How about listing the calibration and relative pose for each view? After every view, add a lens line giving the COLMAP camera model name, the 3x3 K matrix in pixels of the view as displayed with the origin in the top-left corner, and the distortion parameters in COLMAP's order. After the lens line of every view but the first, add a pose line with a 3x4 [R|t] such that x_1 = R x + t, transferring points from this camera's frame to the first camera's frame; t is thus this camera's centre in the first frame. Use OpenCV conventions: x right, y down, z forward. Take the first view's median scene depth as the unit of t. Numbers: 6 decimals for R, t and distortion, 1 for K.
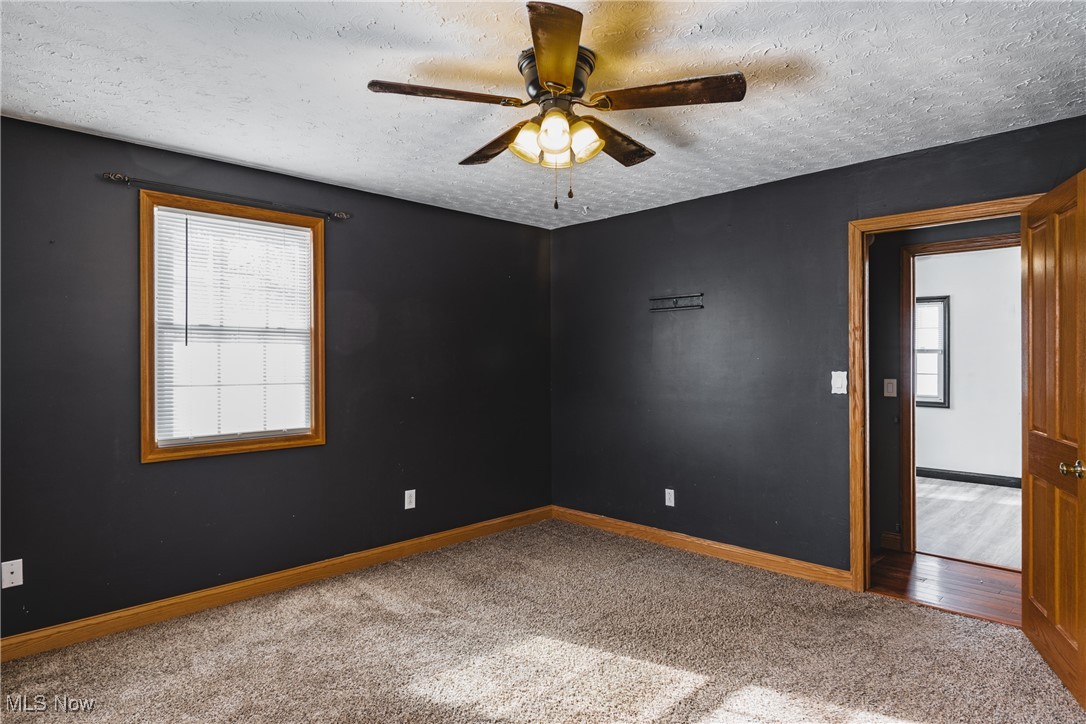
lens RADIAL K [[622.4, 0, 537.9], [0, 622.4, 357.4], [0, 0, 1]] dist [0.002978, -0.002853]
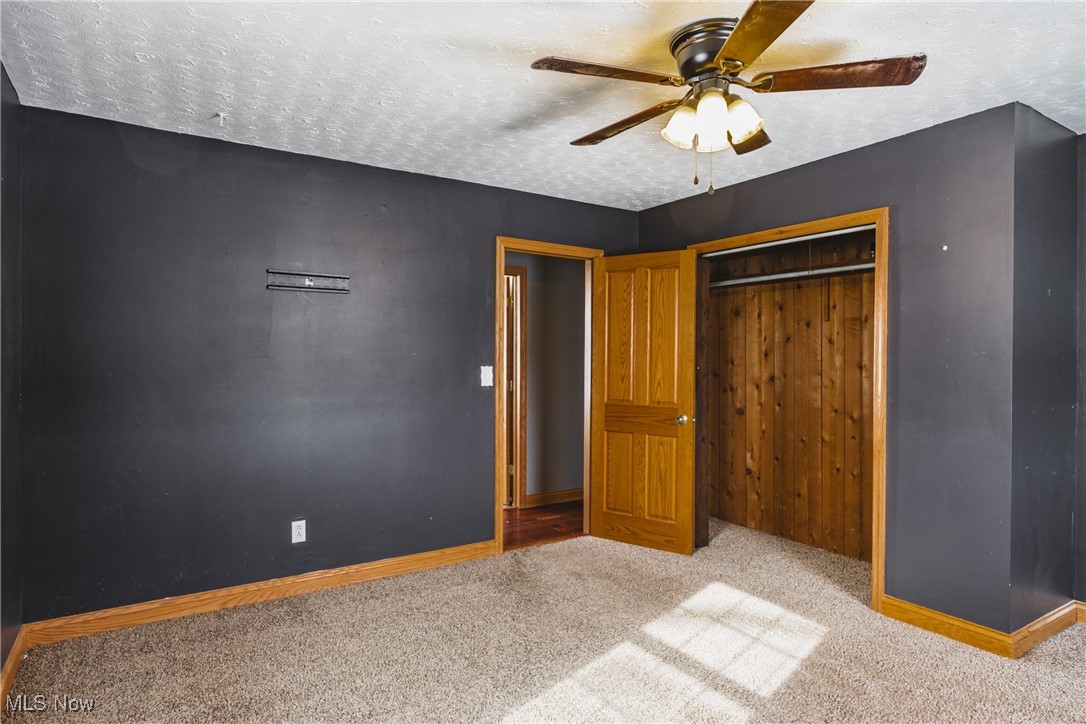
lens RADIAL K [[622.4, 0, 548.3], [0, 622.4, 363.4], [0, 0, 1]] dist [0.002978, -0.002853]
pose [[0.192736, 0.000662, 0.981251, -0.598724], [-0.006683, 0.999977, 0.000638, 0.015648], [-0.981228, -0.006681, 0.192736, 0.667243]]
